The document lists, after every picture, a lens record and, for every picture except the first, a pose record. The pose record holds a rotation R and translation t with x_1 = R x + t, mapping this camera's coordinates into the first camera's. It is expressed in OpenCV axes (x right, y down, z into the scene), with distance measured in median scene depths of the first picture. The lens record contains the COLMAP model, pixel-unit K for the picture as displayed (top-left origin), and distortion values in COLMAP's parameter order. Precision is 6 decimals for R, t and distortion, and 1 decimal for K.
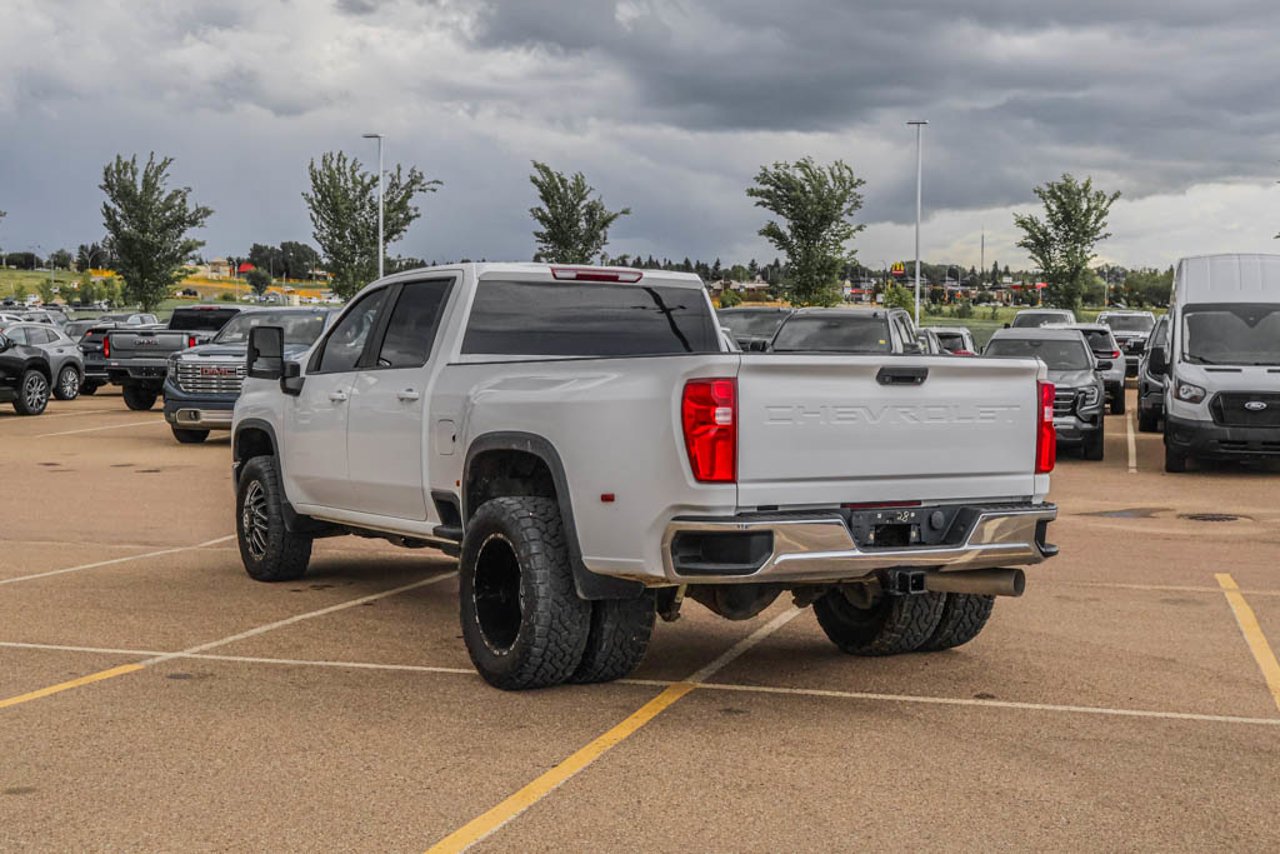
lens RADIAL K [[1721.5, 0, 642.5], [0, 1721.5, 458.2], [0, 0, 1]] dist [-0.001116, -0.011605]
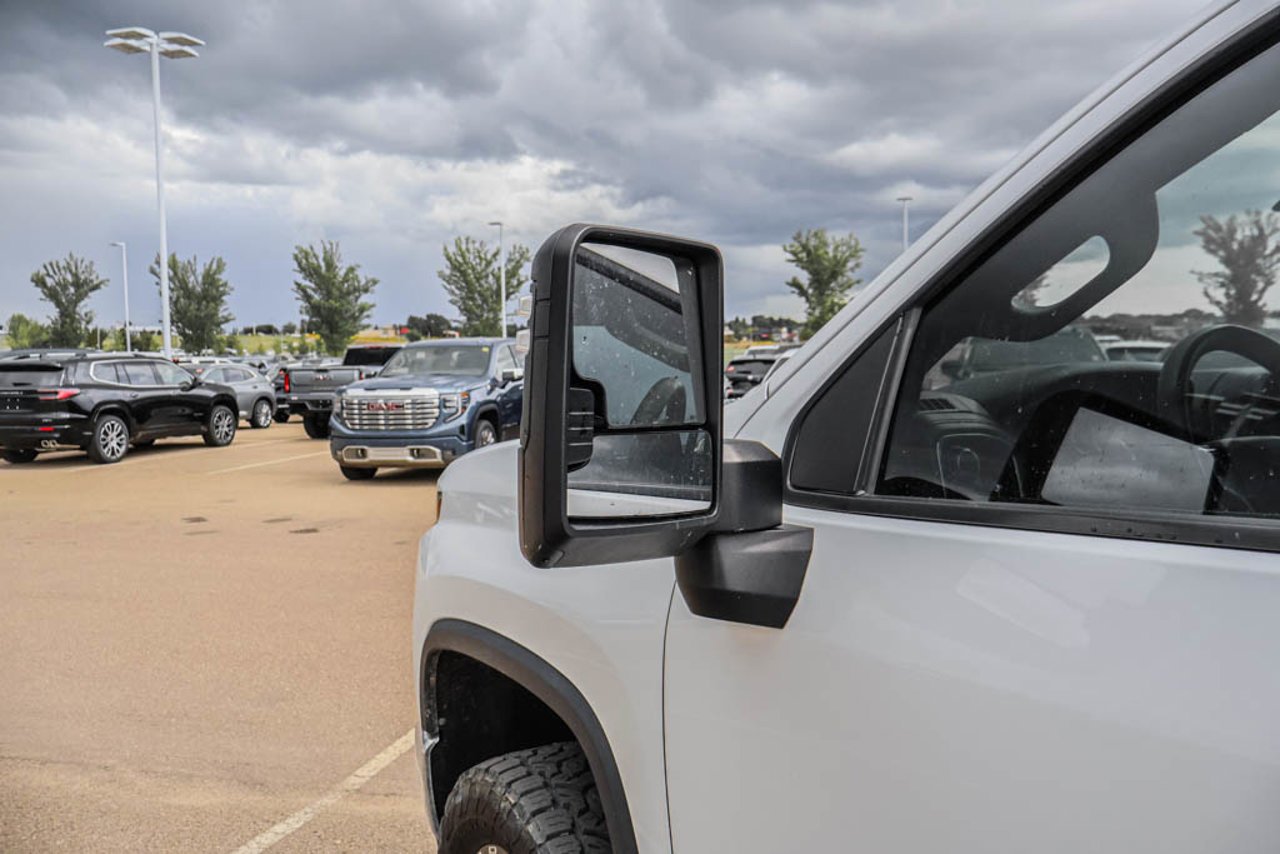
lens RADIAL K [[1021.5, 0, 602.7], [0, 1021.5, 487.9], [0, 0, 1]] dist [0.030403, 0.000604]
pose [[0.999024, -0.021333, -0.038686, -0.084081], [0.023065, 0.998726, 0.044872, -0.022296], [0.037679, -0.045720, 0.998243, 0.349407]]
